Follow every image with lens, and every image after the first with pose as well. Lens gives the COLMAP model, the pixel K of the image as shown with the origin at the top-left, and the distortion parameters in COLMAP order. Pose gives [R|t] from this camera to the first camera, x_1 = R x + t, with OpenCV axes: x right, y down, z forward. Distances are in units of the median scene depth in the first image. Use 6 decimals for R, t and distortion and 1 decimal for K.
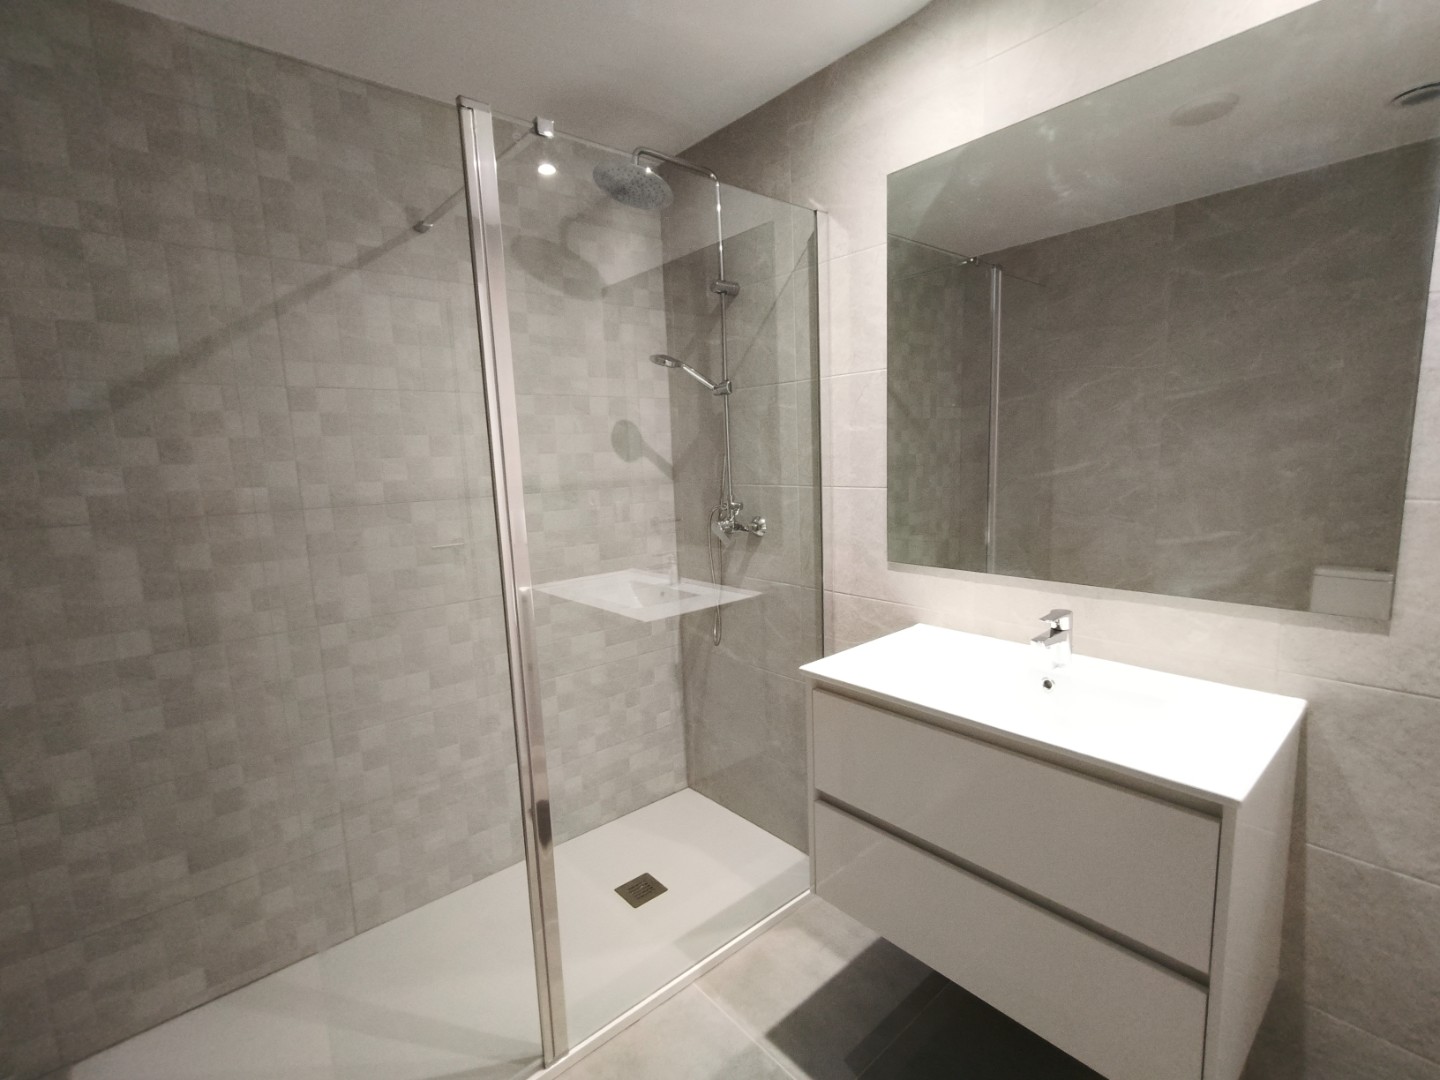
lens RADIAL K [[666.9, 0, 724.5], [0, 666.9, 555.4], [0, 0, 1]] dist [0.001233, -0.000458]
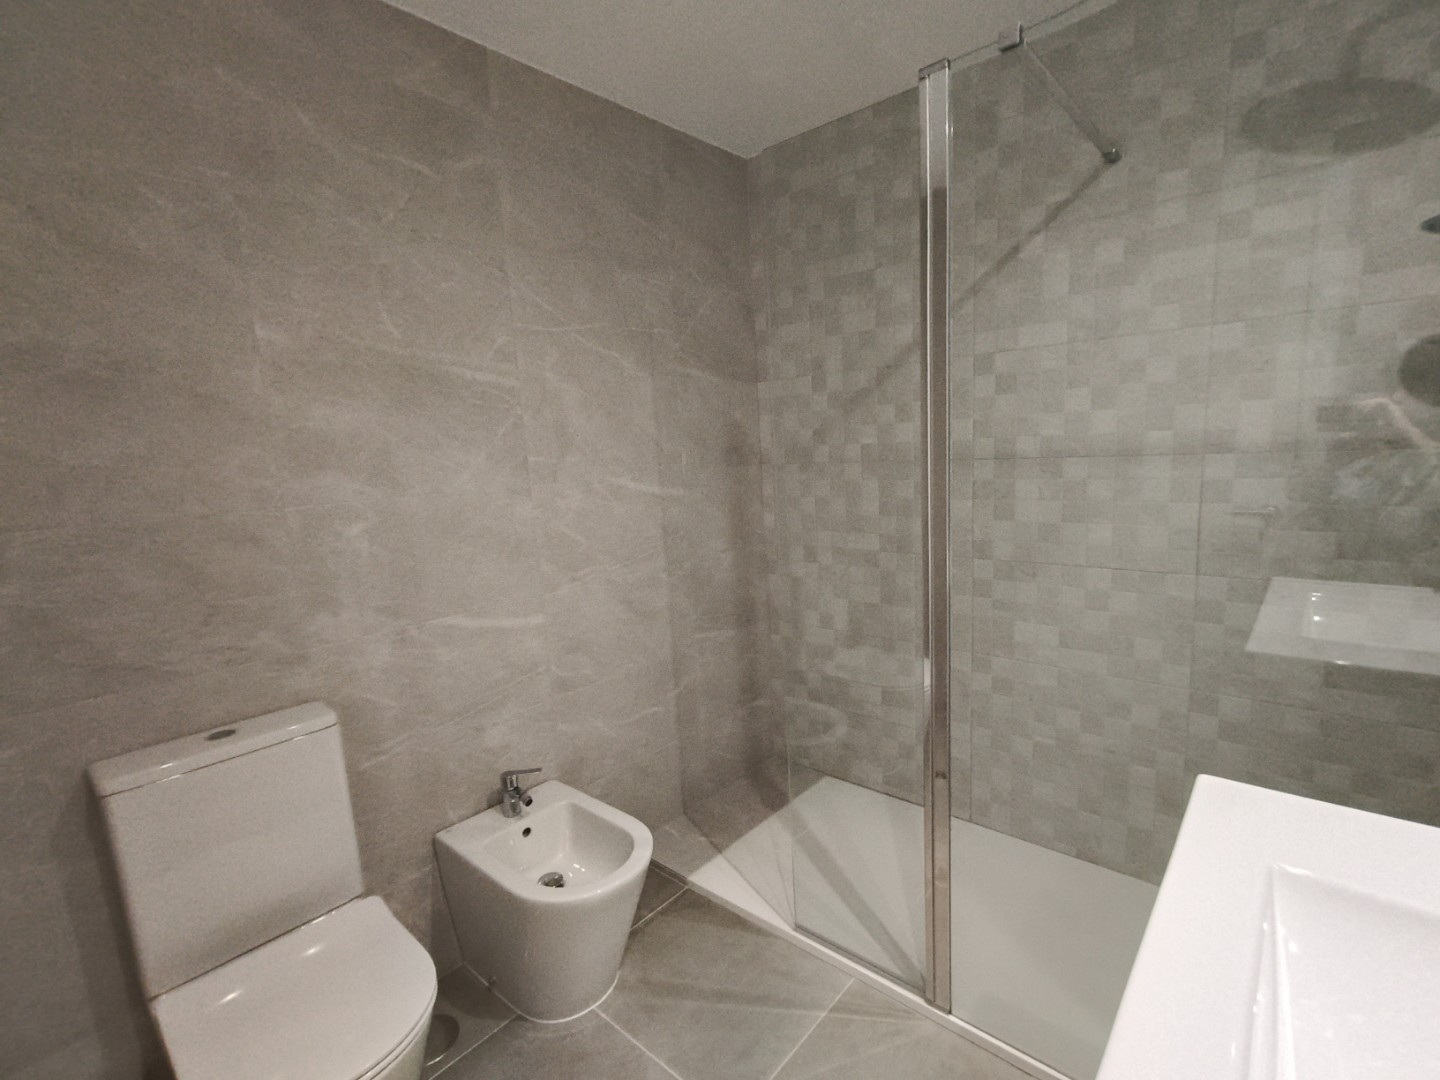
lens RADIAL K [[665.1, 0, 735.8], [0, 665.1, 547.2], [0, 0, 1]] dist [0.004121, -0.000383]
pose [[0.140178, 0.187252, -0.972259, 0.489002], [-0.096645, 0.979853, 0.174781, -0.080959], [0.985398, 0.069464, 0.155451, 0.408052]]
